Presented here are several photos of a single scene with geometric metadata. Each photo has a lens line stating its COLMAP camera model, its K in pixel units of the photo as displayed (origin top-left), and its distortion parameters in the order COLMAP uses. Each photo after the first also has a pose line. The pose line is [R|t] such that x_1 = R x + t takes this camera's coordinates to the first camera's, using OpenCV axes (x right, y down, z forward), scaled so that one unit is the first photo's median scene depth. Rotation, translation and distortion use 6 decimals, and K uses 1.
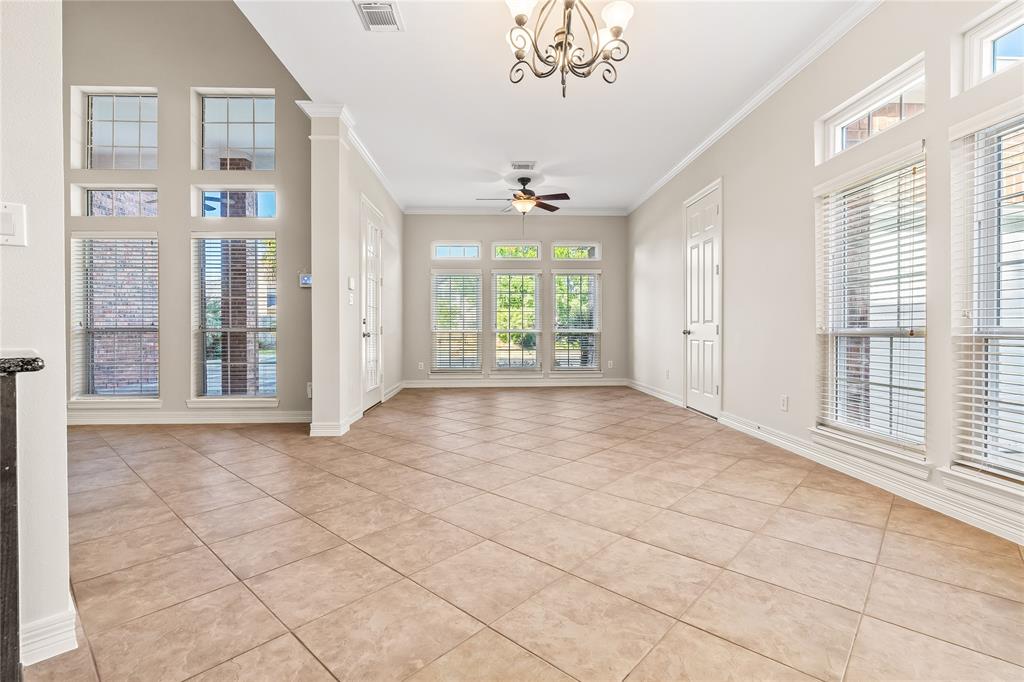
lens RADIAL K [[482.7, 0, 510.0], [0, 482.7, 339.5], [0, 0, 1]] dist [0.001697, 0.003703]
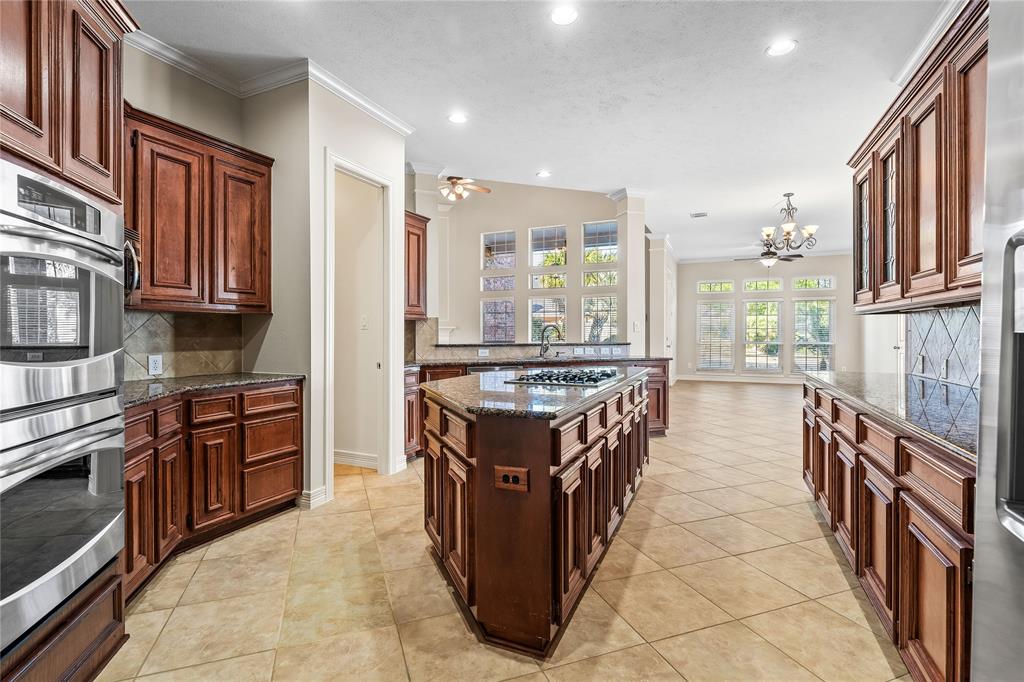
lens RADIAL K [[482.7, 0, 505.6], [0, 482.7, 337.4], [0, 0, 1]] dist [0.001697, 0.003703]
pose [[0.885861, 0.010255, -0.463837, 0.003495], [-0.007153, 0.999939, 0.008446, -0.039859], [0.463895, -0.004164, 0.885881, -0.576530]]
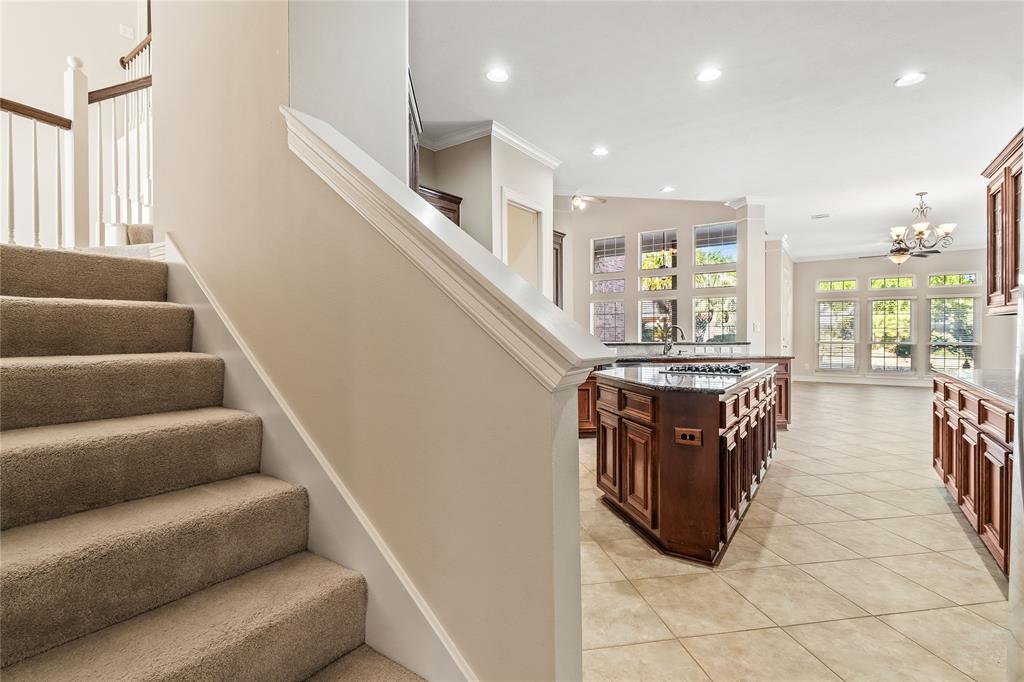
lens RADIAL K [[482.7, 0, 509.2], [0, 482.7, 339.3], [0, 0, 1]] dist [0.001697, 0.003703]
pose [[0.788021, 0.011784, -0.615535, 0.003771], [-0.005023, 0.999907, 0.012713, -0.039635], [0.615628, -0.006926, 0.788007, -0.669493]]
